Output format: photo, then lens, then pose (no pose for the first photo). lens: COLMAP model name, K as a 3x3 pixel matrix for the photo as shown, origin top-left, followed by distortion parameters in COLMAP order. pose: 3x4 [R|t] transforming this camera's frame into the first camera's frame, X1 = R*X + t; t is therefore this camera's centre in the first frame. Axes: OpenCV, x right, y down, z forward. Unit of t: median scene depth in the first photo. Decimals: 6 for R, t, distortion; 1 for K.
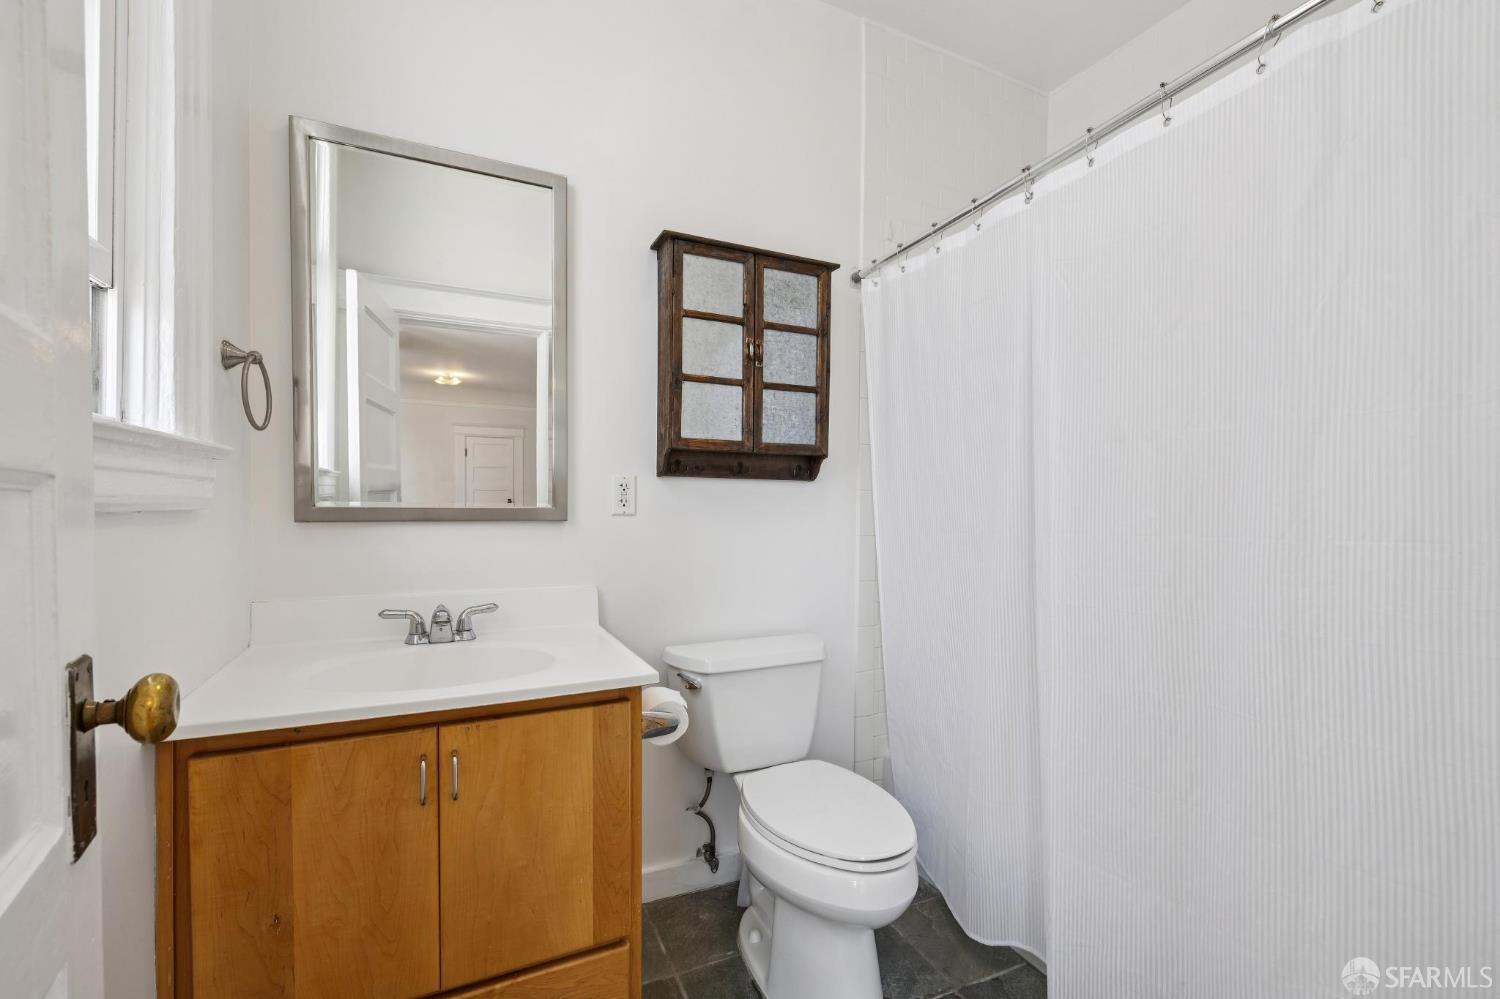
lens RADIAL K [[639.5, 0, 752.0], [0, 639.5, 505.9], [0, 0, 1]] dist [0.003178, 0.000732]
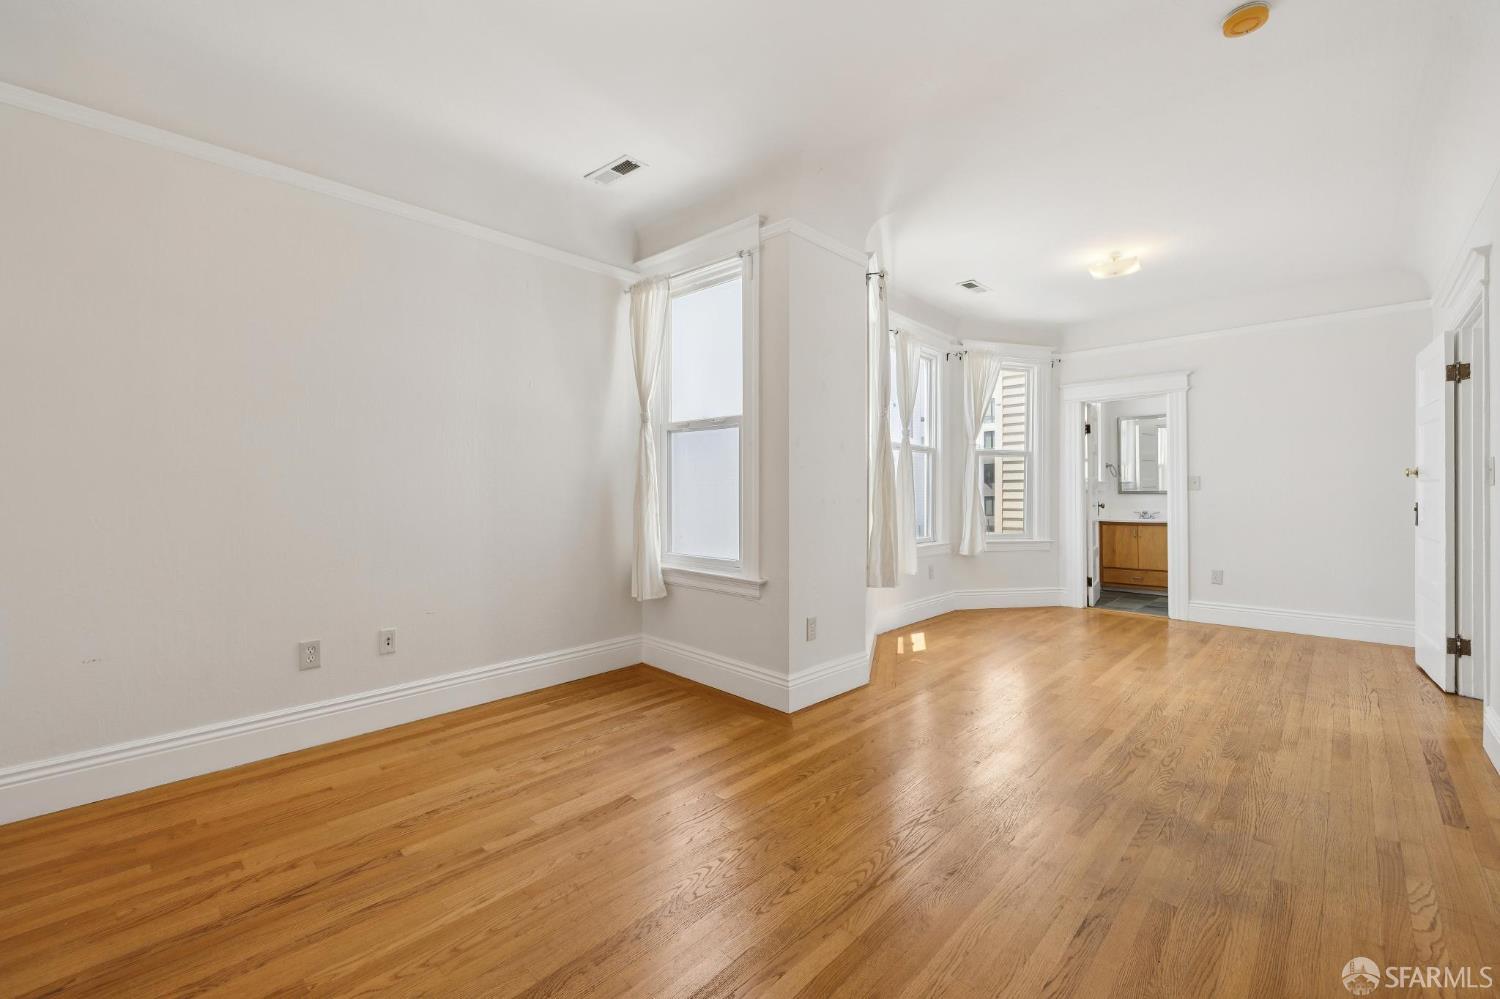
lens RADIAL K [[639.5, 0, 748.3], [0, 639.5, 493.1], [0, 0, 1]] dist [0.003178, 0.000732]
pose [[0.395543, 0.013617, -0.918346, 3.187938], [-0.008155, 0.999903, 0.011313, -0.015579], [0.918411, 0.003014, 0.395616, -4.226174]]
